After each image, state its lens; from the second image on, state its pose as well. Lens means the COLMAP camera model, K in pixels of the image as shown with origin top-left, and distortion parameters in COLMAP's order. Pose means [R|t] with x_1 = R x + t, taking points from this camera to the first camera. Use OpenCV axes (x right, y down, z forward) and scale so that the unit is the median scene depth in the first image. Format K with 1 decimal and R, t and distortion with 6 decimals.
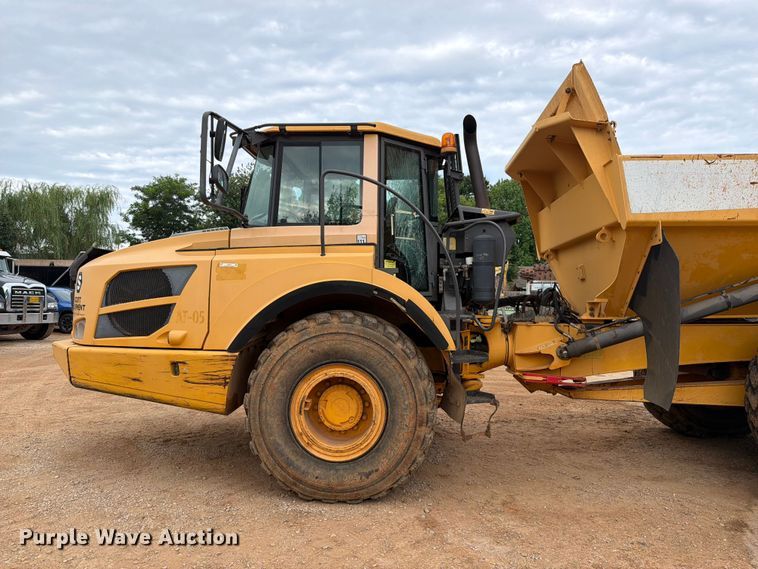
lens RADIAL K [[537.6, 0, 386.4], [0, 537.6, 282.1], [0, 0, 1]] dist [0.052969, -0.068140]
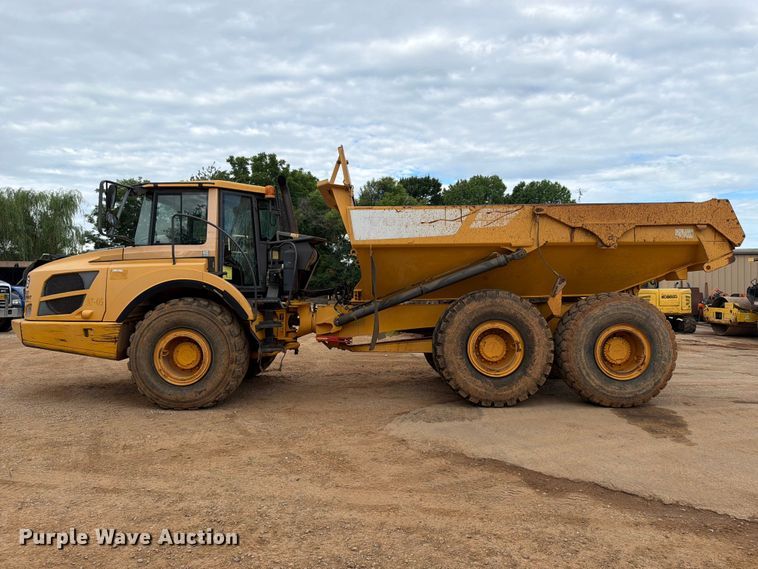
lens RADIAL K [[537.6, 0, 378.1], [0, 537.6, 290.7], [0, 0, 1]] dist [0.052969, -0.068140]
pose [[0.999432, -0.008324, 0.032656, 0.425358], [0.007618, 0.999735, 0.021709, -0.000330], [-0.032829, -0.021448, 0.999231, -0.651675]]
